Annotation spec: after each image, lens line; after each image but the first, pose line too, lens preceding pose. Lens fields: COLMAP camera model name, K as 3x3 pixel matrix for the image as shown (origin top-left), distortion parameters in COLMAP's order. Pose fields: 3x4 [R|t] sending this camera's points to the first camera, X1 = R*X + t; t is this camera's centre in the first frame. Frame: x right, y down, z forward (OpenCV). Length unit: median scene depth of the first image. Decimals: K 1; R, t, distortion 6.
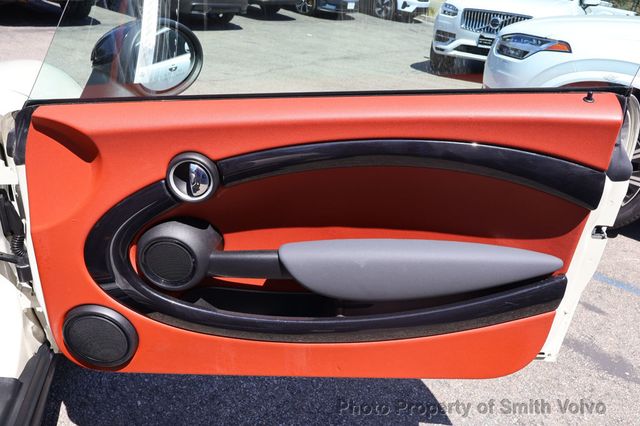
lens RADIAL K [[543.1, 0, 320.0], [0, 543.1, 213.0], [0, 0, 1]] dist [0.009306, -0.007545]
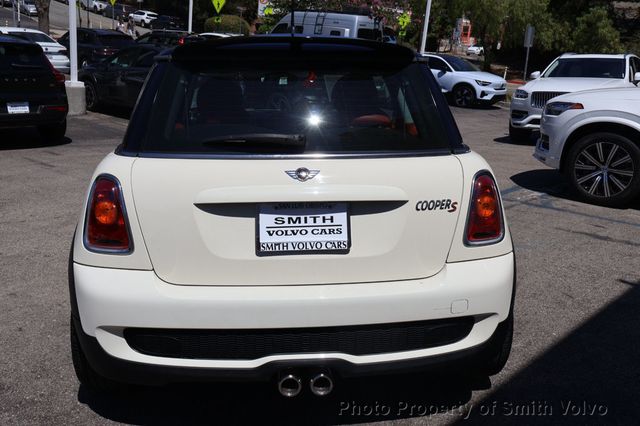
lens RADIAL K [[607.5, 0, 320.4], [0, 607.5, 219.6], [0, 0, 1]] dist [0.009474, -0.009158]
pose [[0.991046, -0.056263, -0.121086, -0.071154], [0.033745, 0.982985, -0.180558, 0.154395], [0.129185, 0.174856, 0.976082, -0.392702]]
